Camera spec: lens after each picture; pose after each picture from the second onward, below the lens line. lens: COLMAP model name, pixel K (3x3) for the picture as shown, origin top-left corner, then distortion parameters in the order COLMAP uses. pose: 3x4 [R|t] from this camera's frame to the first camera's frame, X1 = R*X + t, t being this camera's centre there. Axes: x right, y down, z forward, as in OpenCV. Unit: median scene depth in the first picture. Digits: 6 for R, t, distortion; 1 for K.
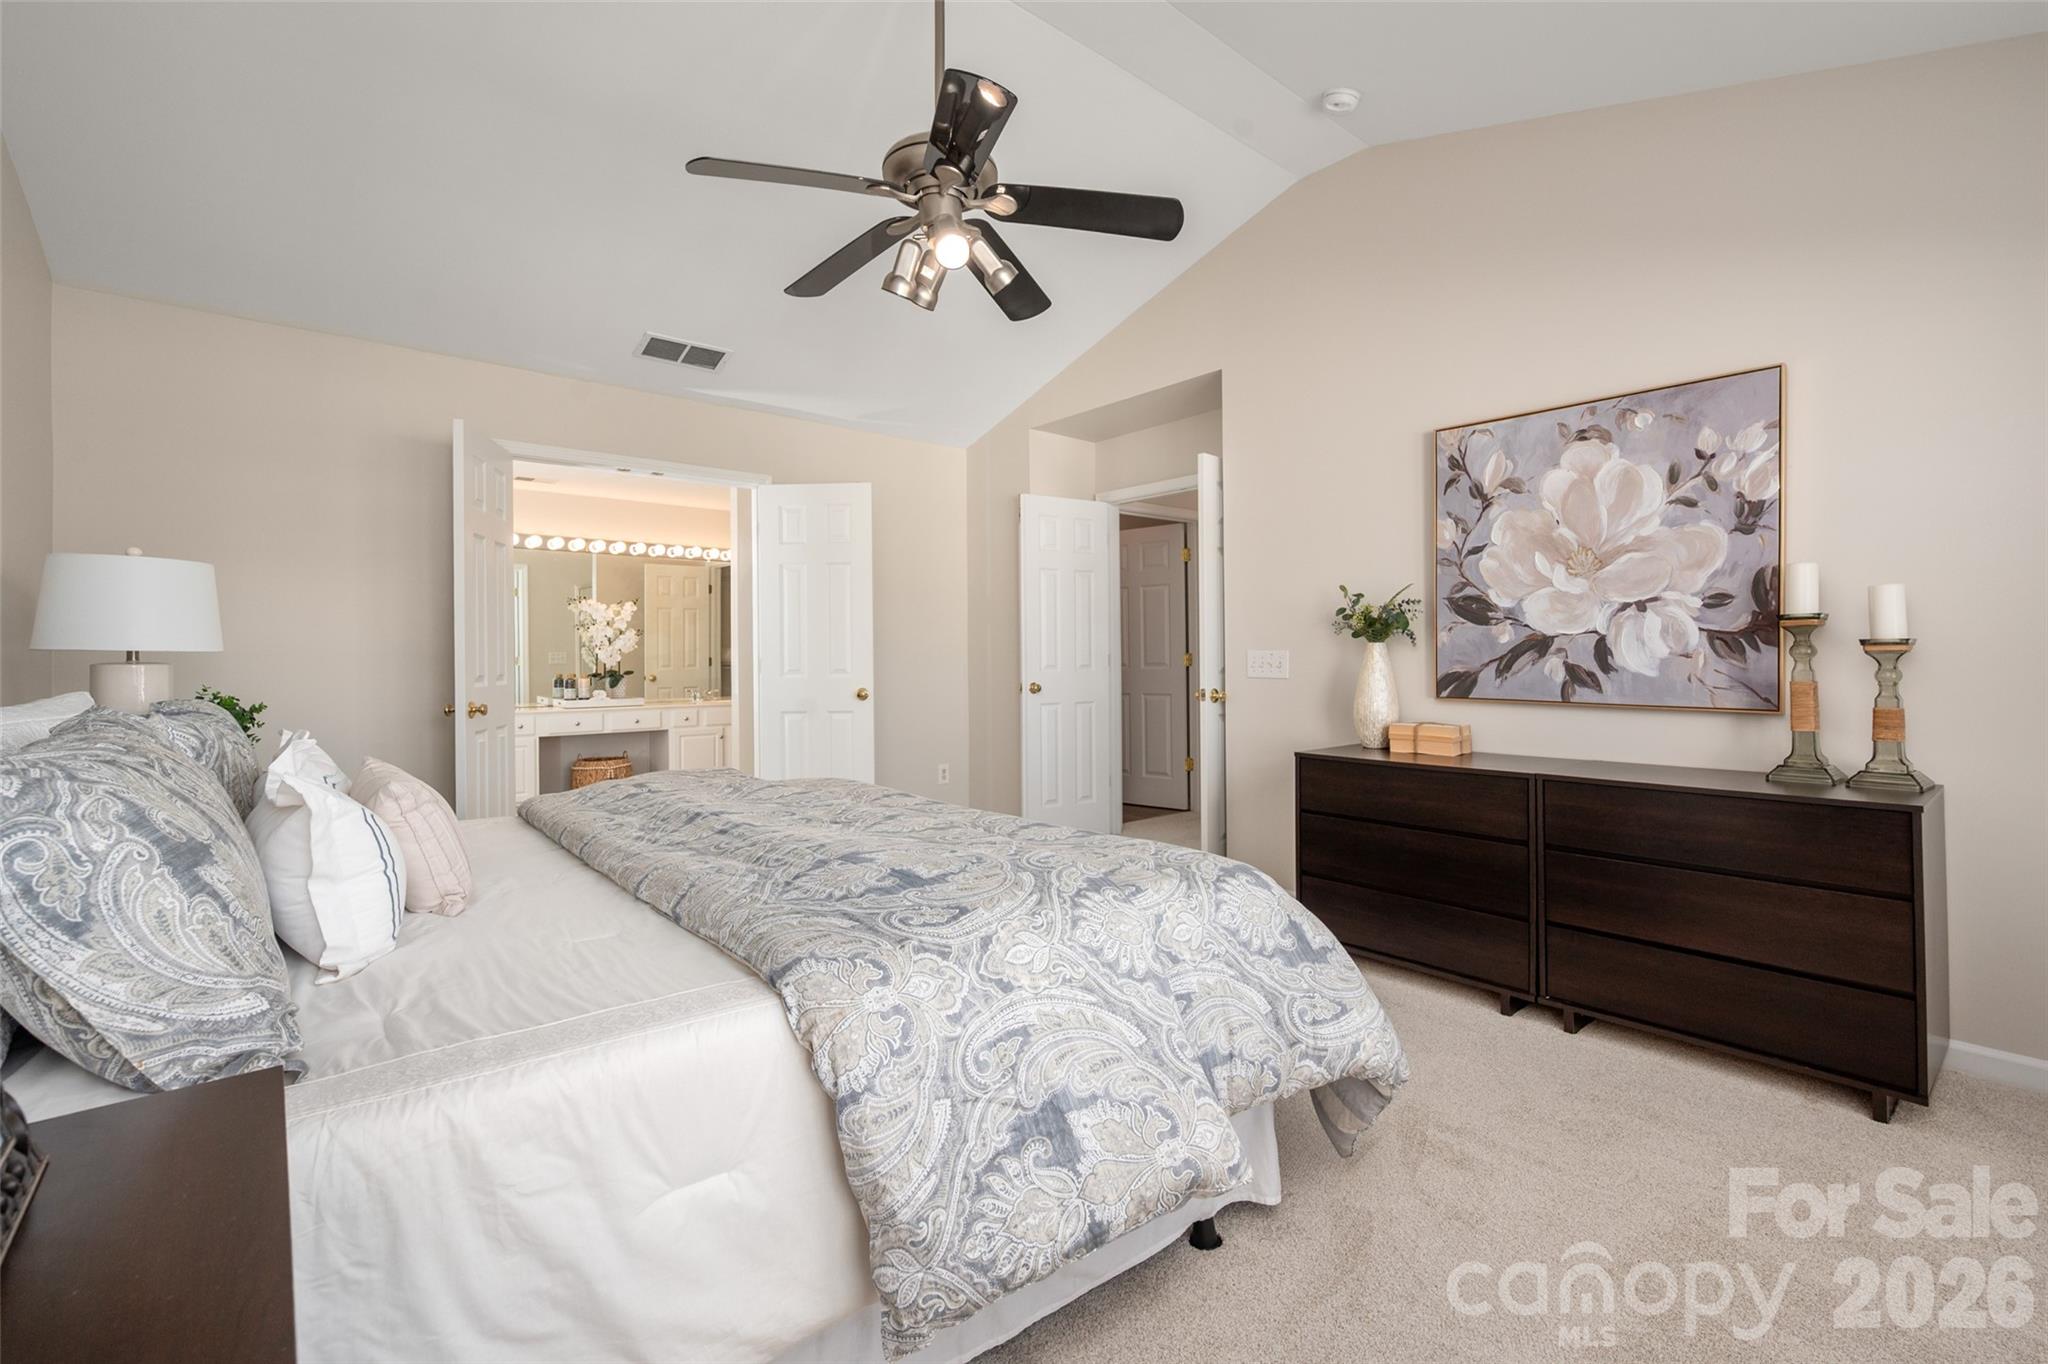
lens RADIAL K [[898.5, 0, 1028.2], [0, 898.5, 664.8], [0, 0, 1]] dist [0.001447, 0.000079]
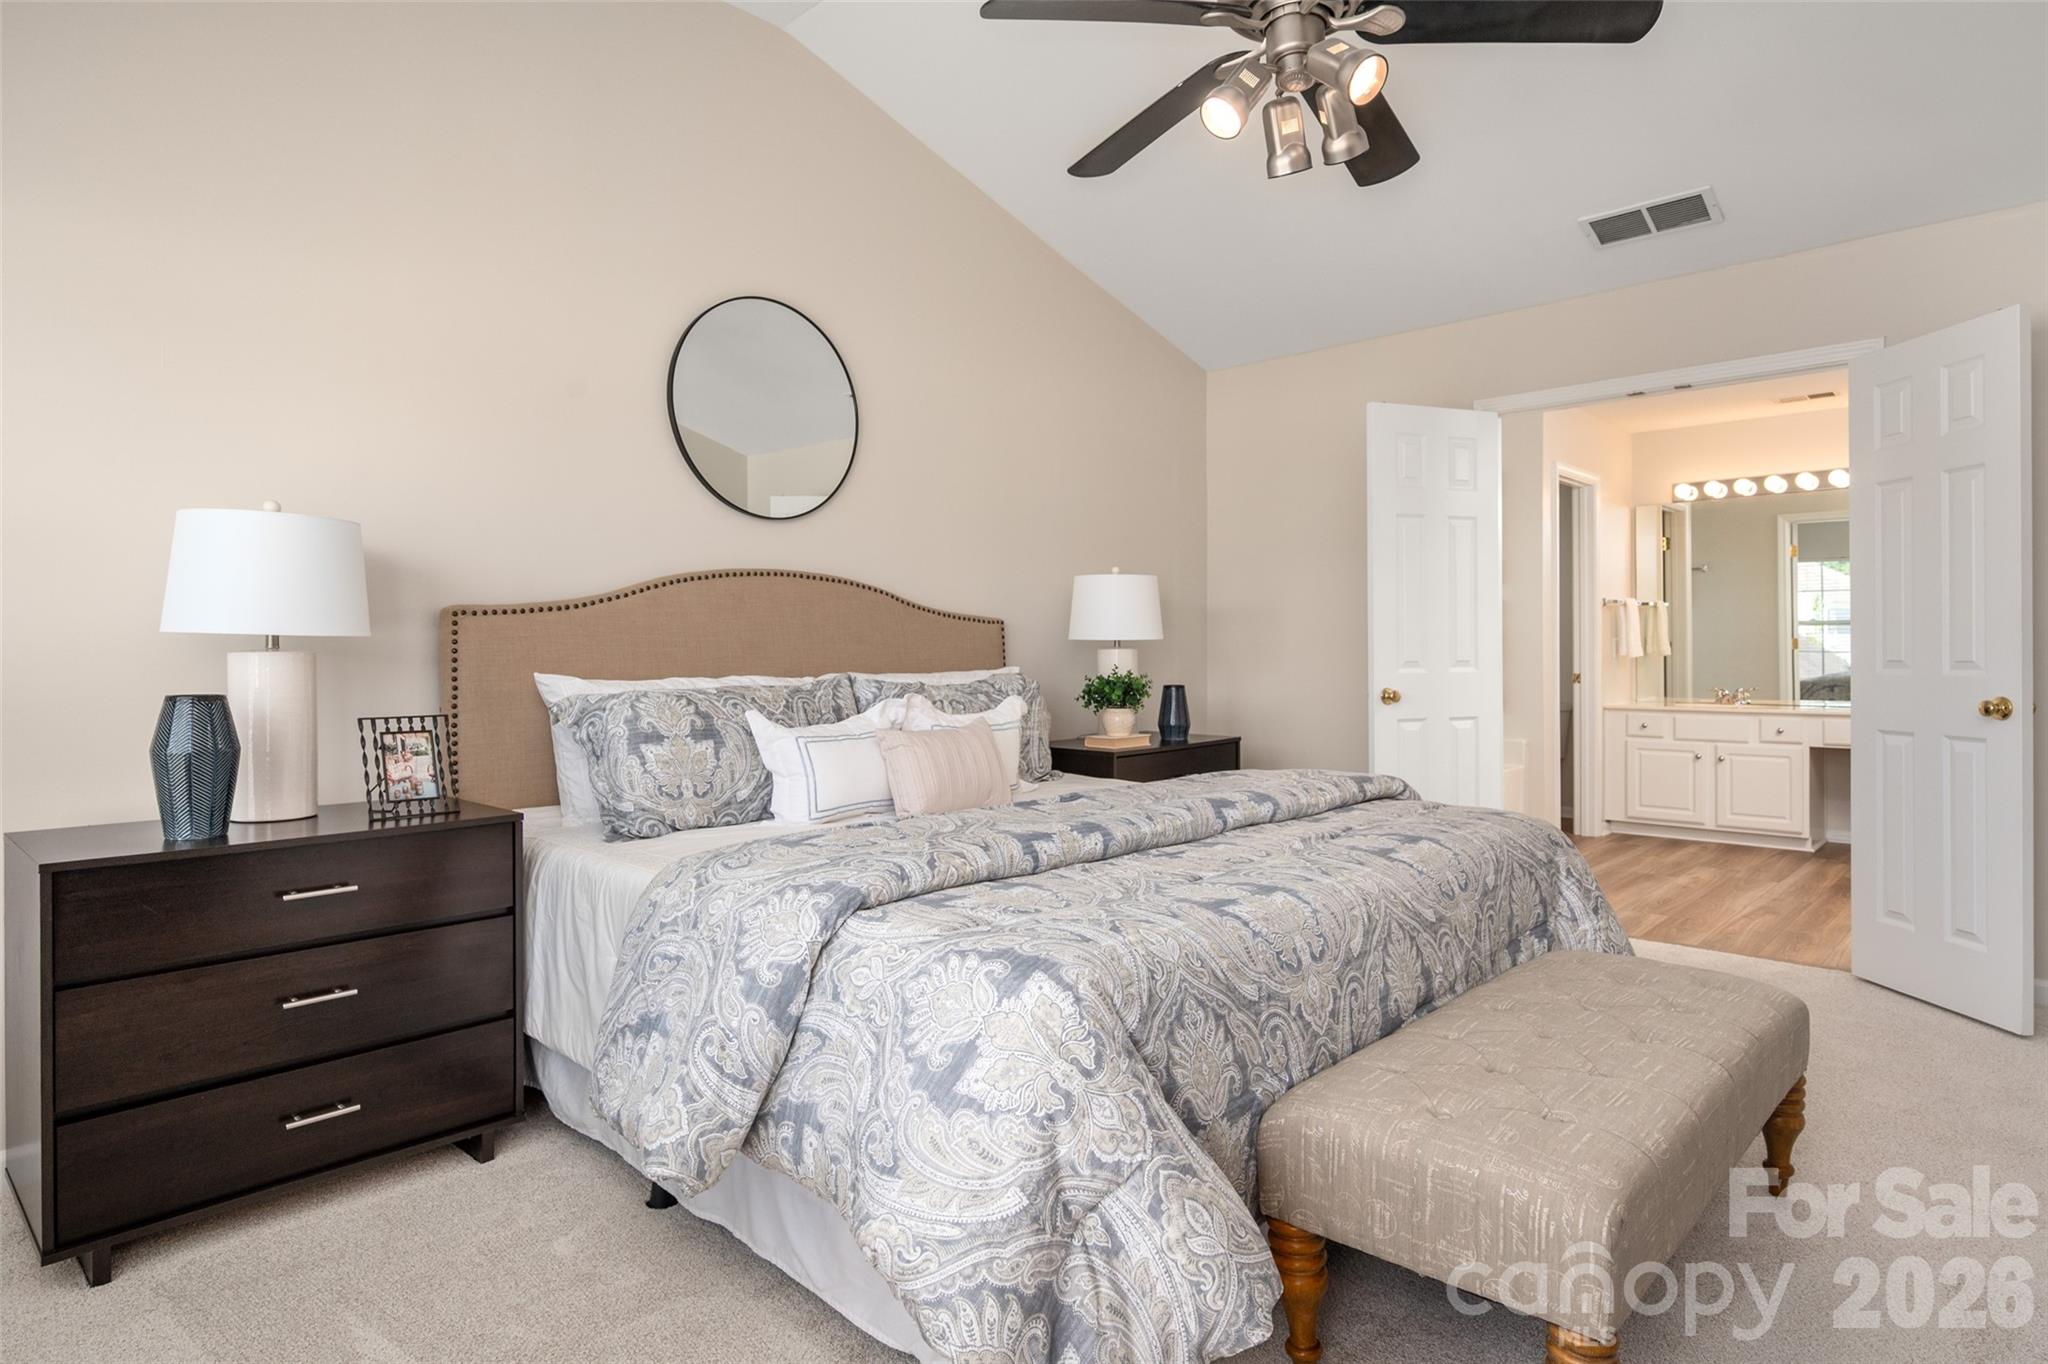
lens RADIAL K [[1138.5, 0, 1026.2], [0, 1138.5, 648.2], [0, 0, 1]] dist [0.029563, 0.000327]
pose [[0.105025, 0.008834, -0.994430, 1.225364], [0.000710, 0.999960, 0.008959, -0.025251], [0.994469, -0.001647, 0.105014, 1.001683]]
